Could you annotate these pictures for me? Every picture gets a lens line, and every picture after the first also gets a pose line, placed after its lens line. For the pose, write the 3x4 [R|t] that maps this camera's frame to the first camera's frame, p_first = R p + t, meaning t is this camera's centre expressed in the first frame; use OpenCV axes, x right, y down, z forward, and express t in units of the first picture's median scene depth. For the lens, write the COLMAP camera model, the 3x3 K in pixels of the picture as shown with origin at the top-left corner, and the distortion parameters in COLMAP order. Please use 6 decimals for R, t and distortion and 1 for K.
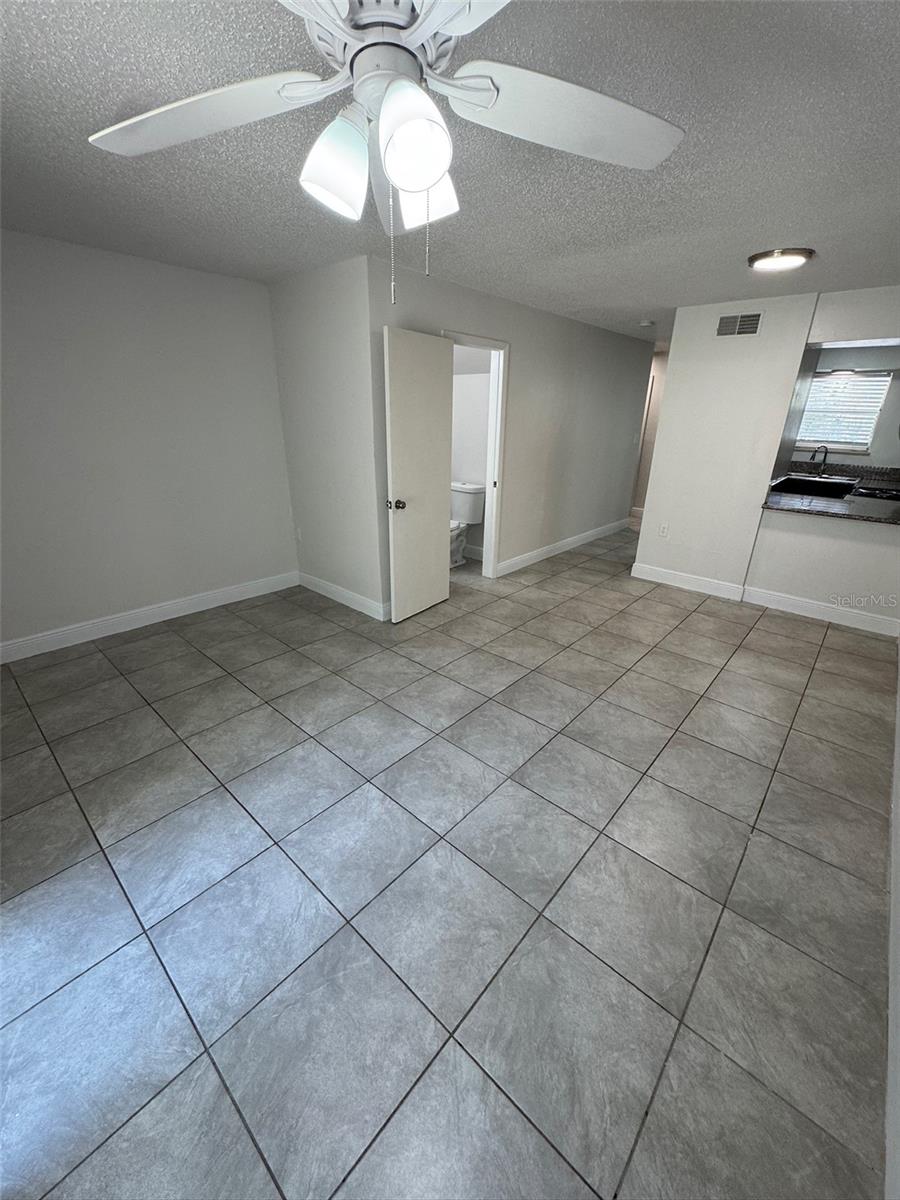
lens RADIAL K [[478.6, 0, 449.9], [0, 478.6, 601.3], [0, 0, 1]] dist [-0.002932, 0.000221]
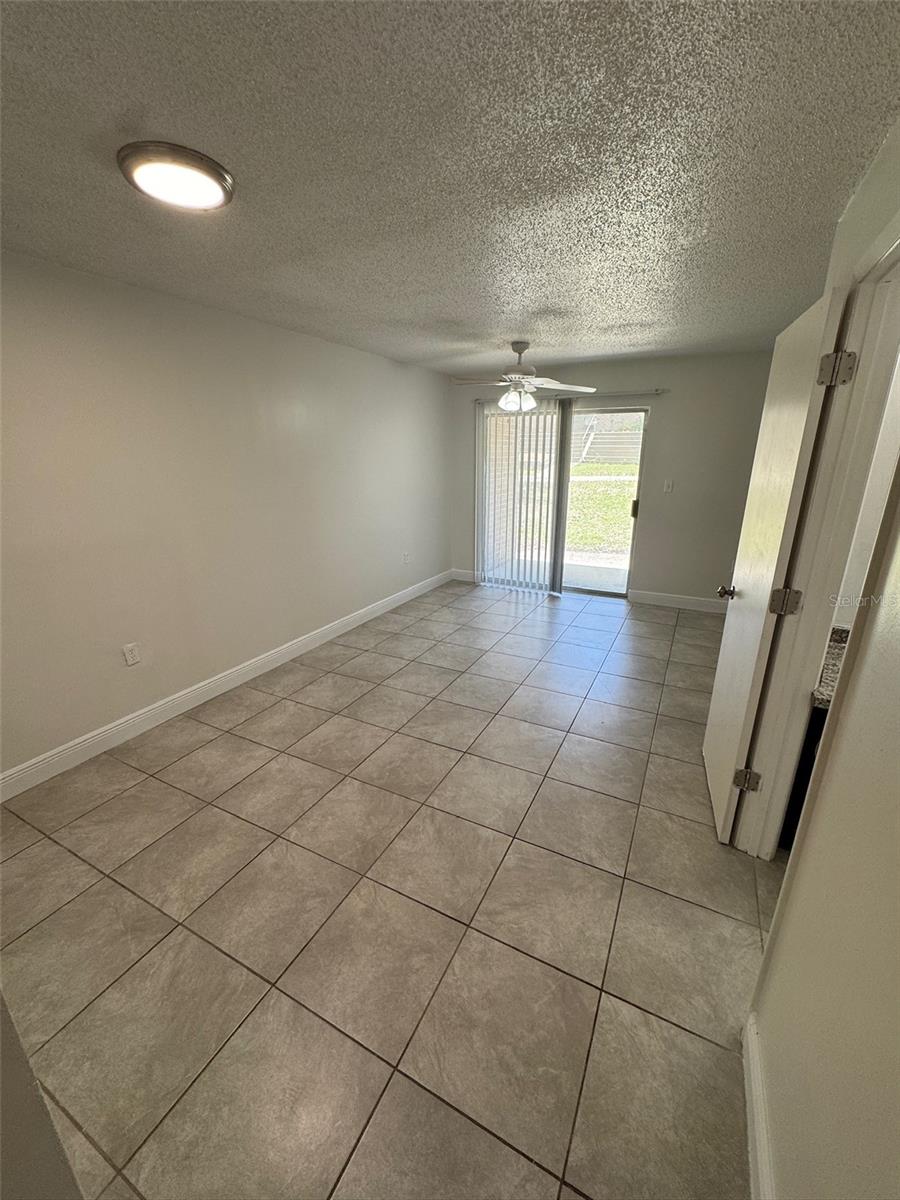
lens RADIAL K [[478.6, 0, 451.1], [0, 478.6, 601.6], [0, 0, 1]] dist [-0.002932, 0.000221]
pose [[-0.968612, 0.056472, -0.242078, 0.486740], [-0.108383, 0.780464, 0.615735, -0.623348], [0.223705, 0.622645, -0.749846, 1.570734]]
